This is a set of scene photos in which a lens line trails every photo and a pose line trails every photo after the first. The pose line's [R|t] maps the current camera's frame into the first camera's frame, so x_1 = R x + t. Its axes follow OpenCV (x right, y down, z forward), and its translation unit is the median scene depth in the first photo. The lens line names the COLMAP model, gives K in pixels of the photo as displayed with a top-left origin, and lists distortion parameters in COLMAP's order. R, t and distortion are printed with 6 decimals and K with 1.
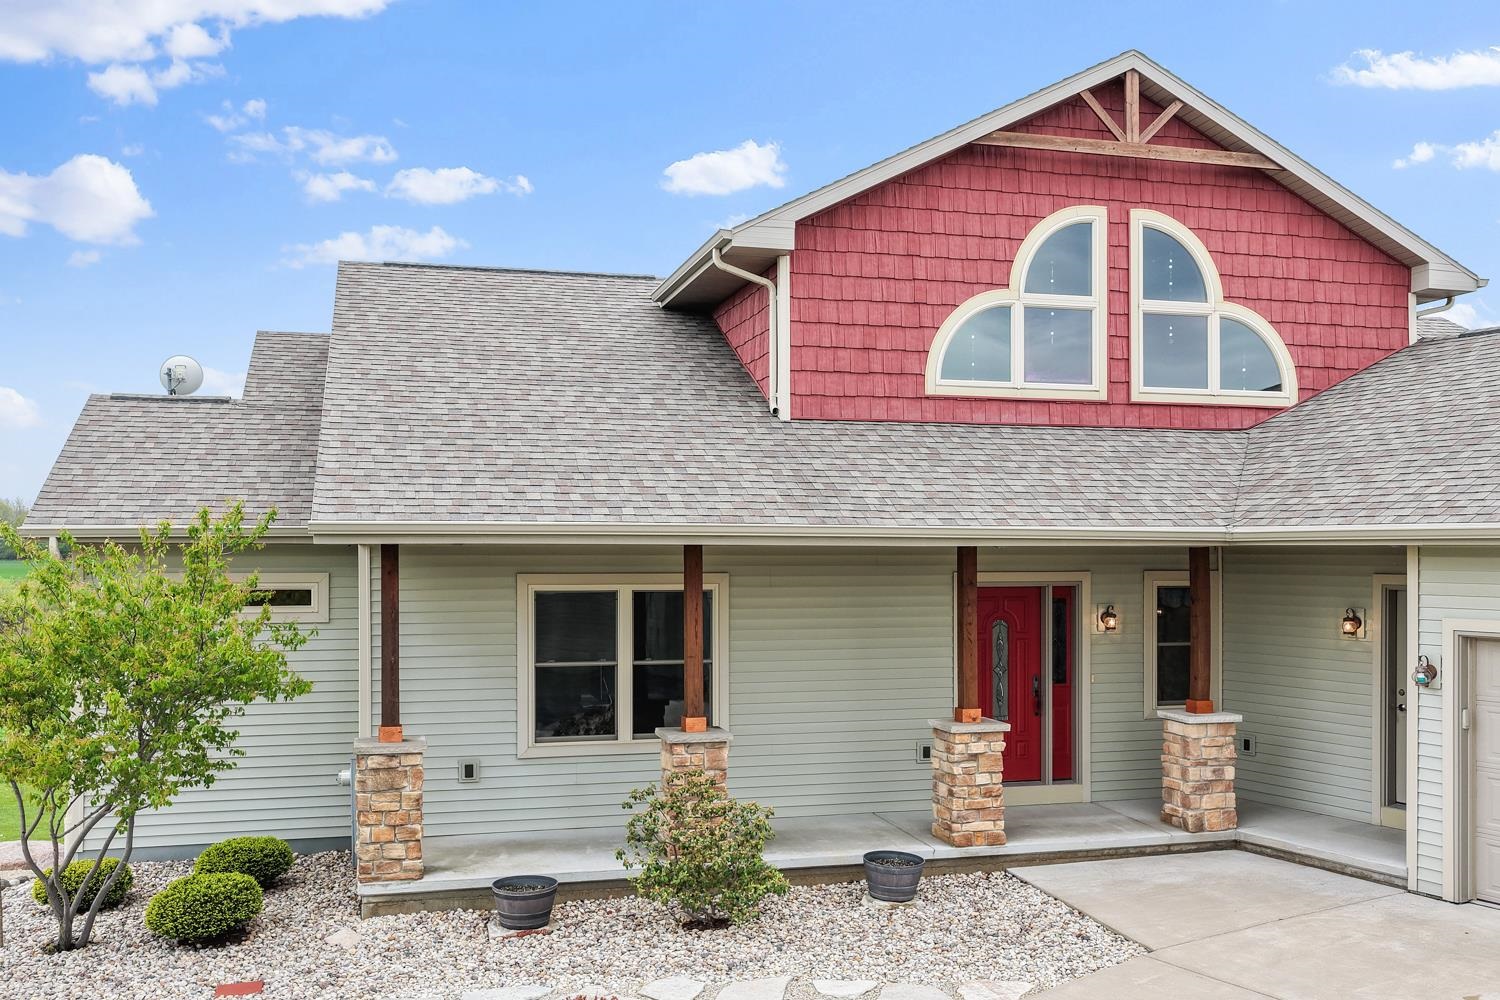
lens RADIAL K [[1352.5, 0, 797.2], [0, 1352.5, 546.0], [0, 0, 1]] dist [-0.004130, 0.005536]
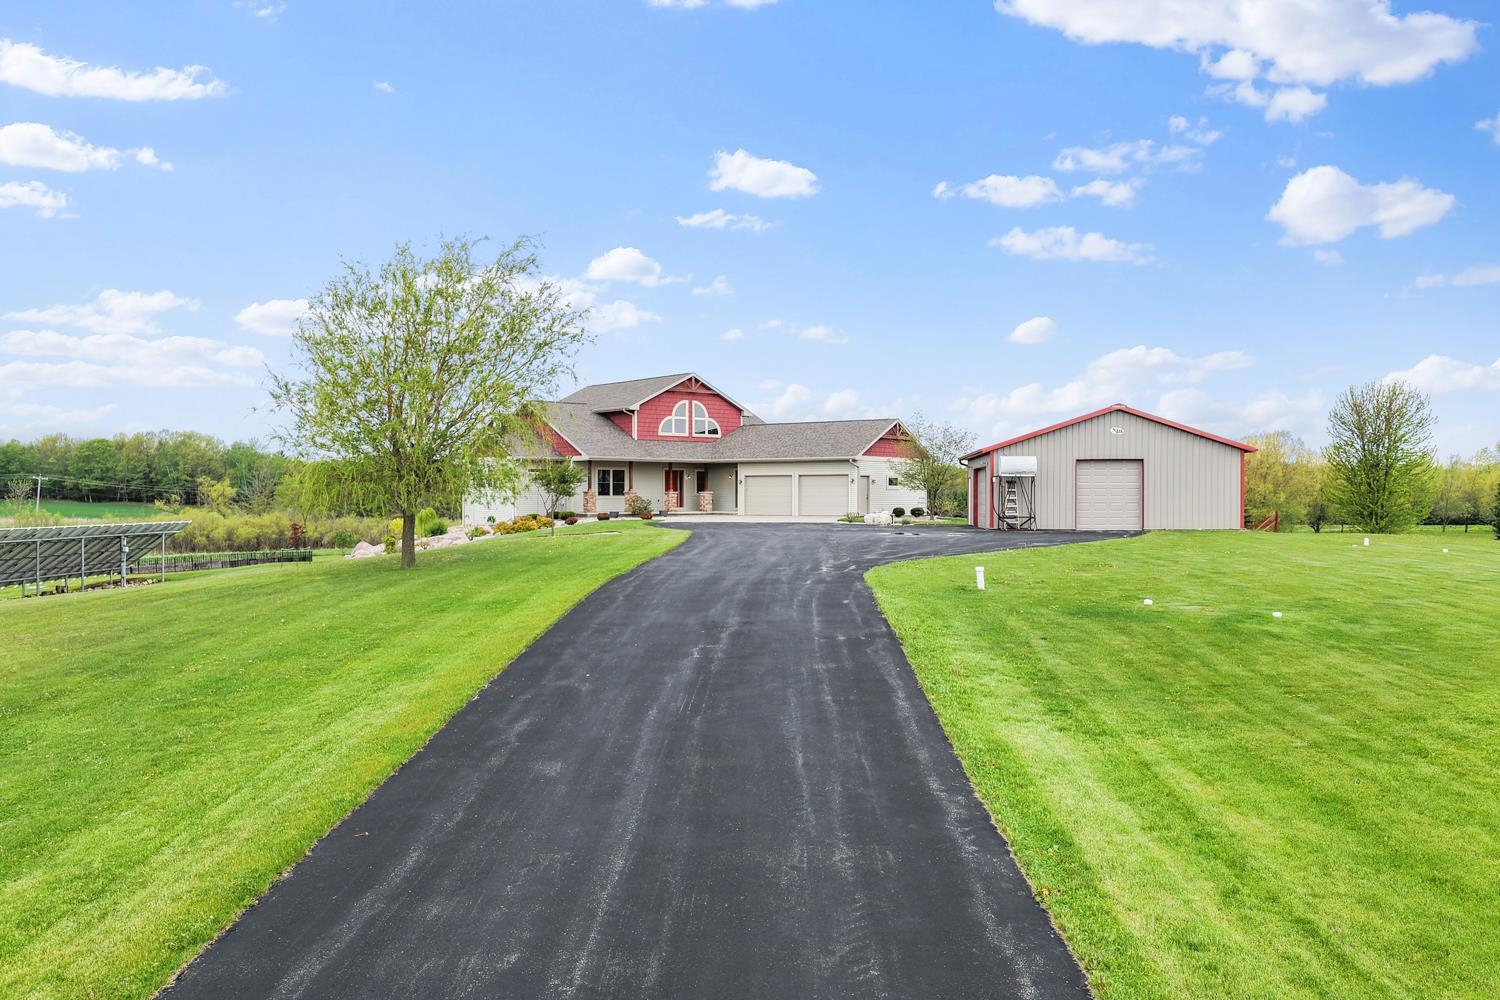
lens RADIAL K [[1233.0, 0, 749.9], [0, 1233.0, 503.1], [0, 0, 1]] dist [-0.000776, -0.000884]
pose [[0.922543, -0.000682, 0.385895, -2.320346], [-0.001455, 0.999985, 0.005247, 0.211444], [-0.385892, -0.005402, 0.922528, -5.841670]]
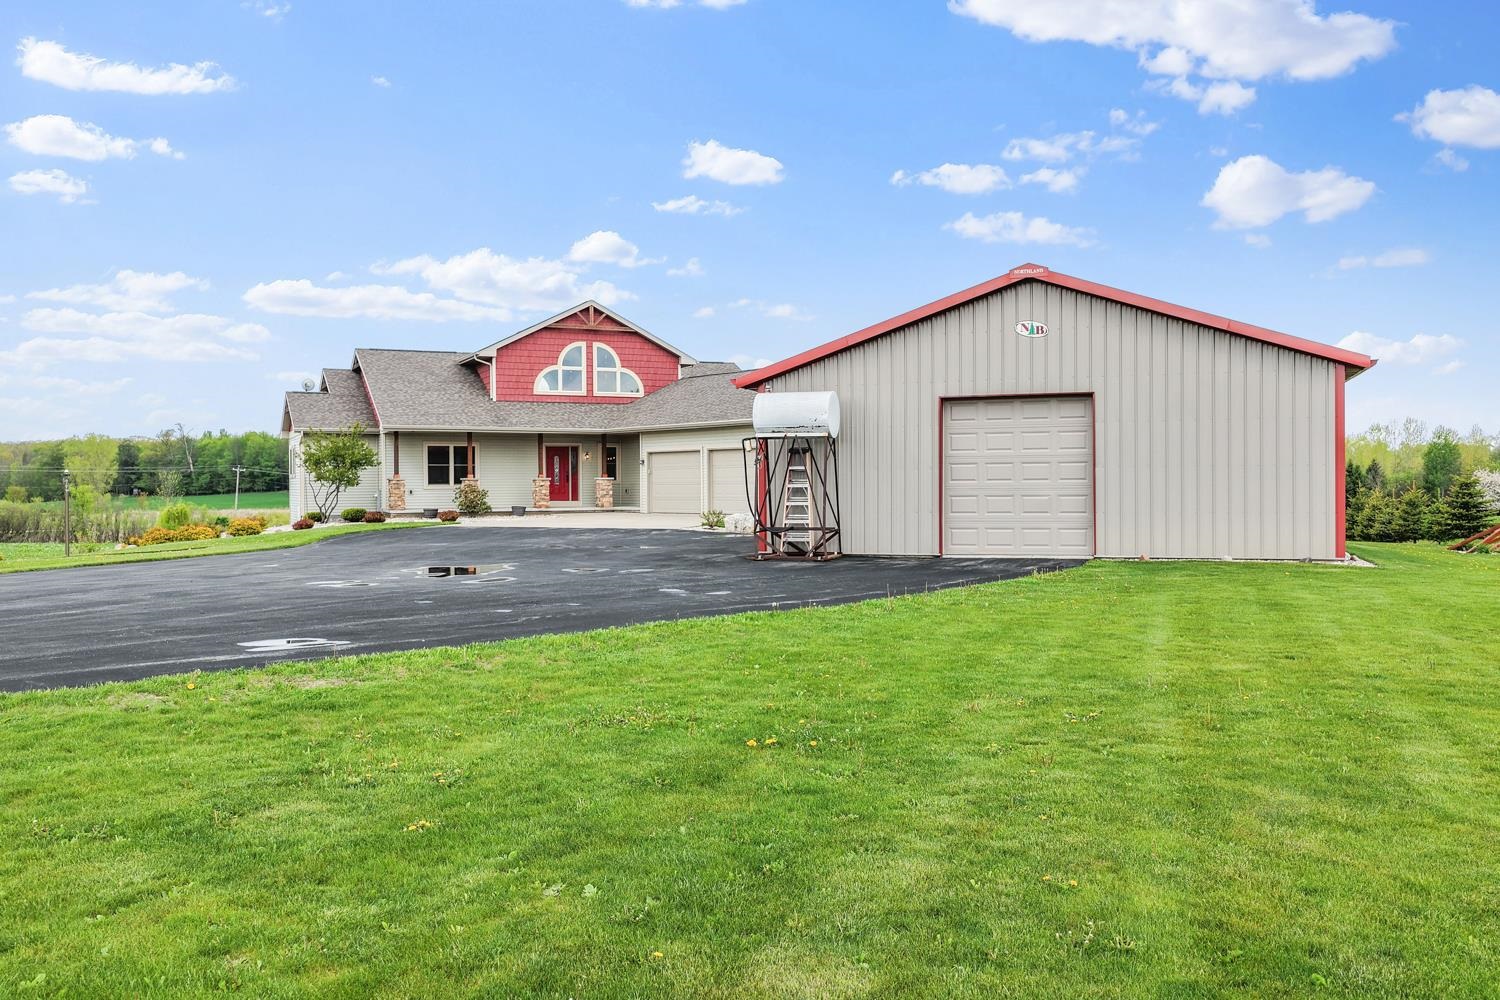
lens RADIAL K [[1233.0, 0, 753.4], [0, 1233.0, 500.4], [0, 0, 1]] dist [-0.000776, -0.000884]
pose [[0.989540, -0.007740, 0.144049, 0.313580], [0.005797, 0.999886, 0.013907, 0.210004], [-0.144140, -0.012926, 0.989473, -3.772979]]
